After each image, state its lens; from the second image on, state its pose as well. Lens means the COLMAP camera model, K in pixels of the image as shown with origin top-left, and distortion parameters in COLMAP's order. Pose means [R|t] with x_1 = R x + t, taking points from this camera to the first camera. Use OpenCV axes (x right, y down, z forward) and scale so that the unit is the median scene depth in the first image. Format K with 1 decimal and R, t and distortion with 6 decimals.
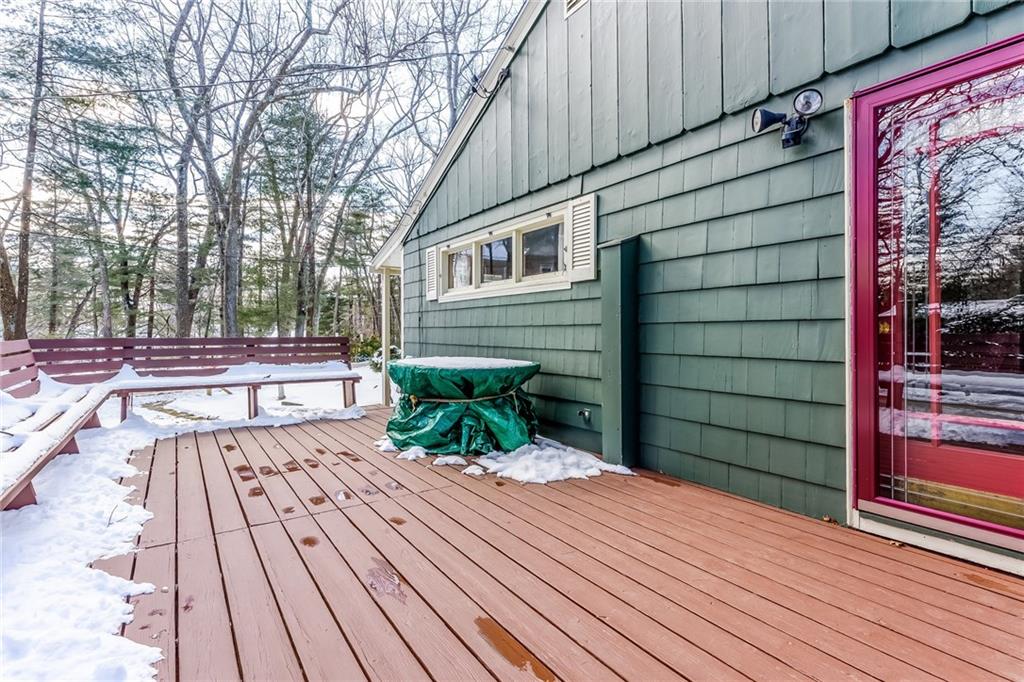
lens RADIAL K [[483.4, 0, 506.0], [0, 483.4, 325.3], [0, 0, 1]] dist [0.000345, -0.000523]
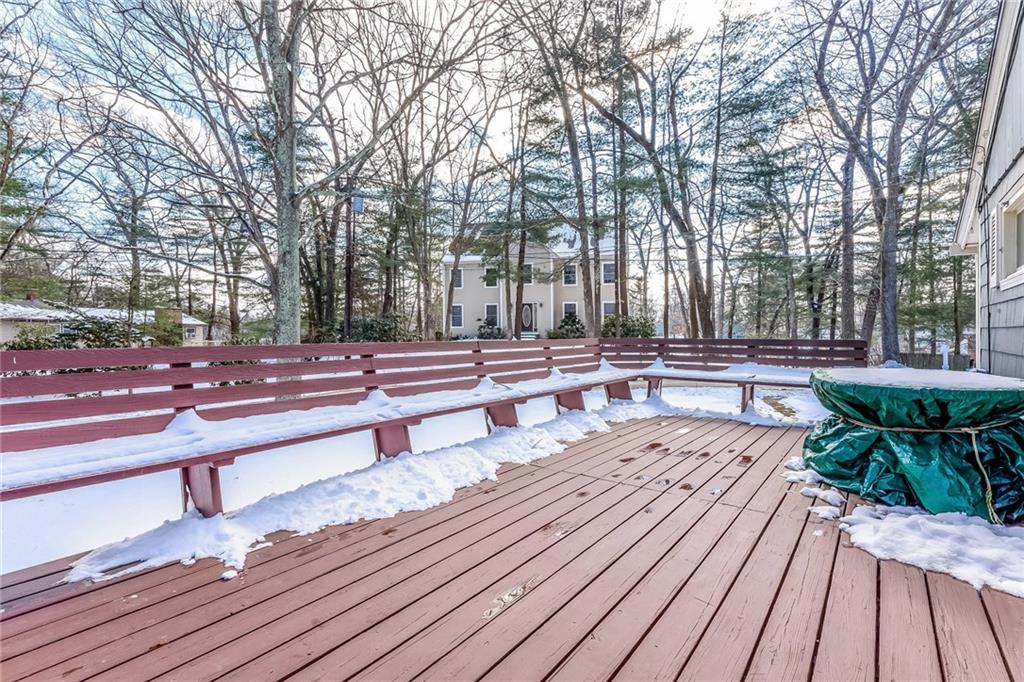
lens RADIAL K [[483.4, 0, 510.5], [0, 483.4, 335.7], [0, 0, 1]] dist [0.000345, -0.000523]
pose [[0.314735, 0.005974, -0.949161, 0.422568], [0.011655, 0.999880, 0.010158, 0.001141], [0.949108, -0.014259, 0.314628, 0.224135]]
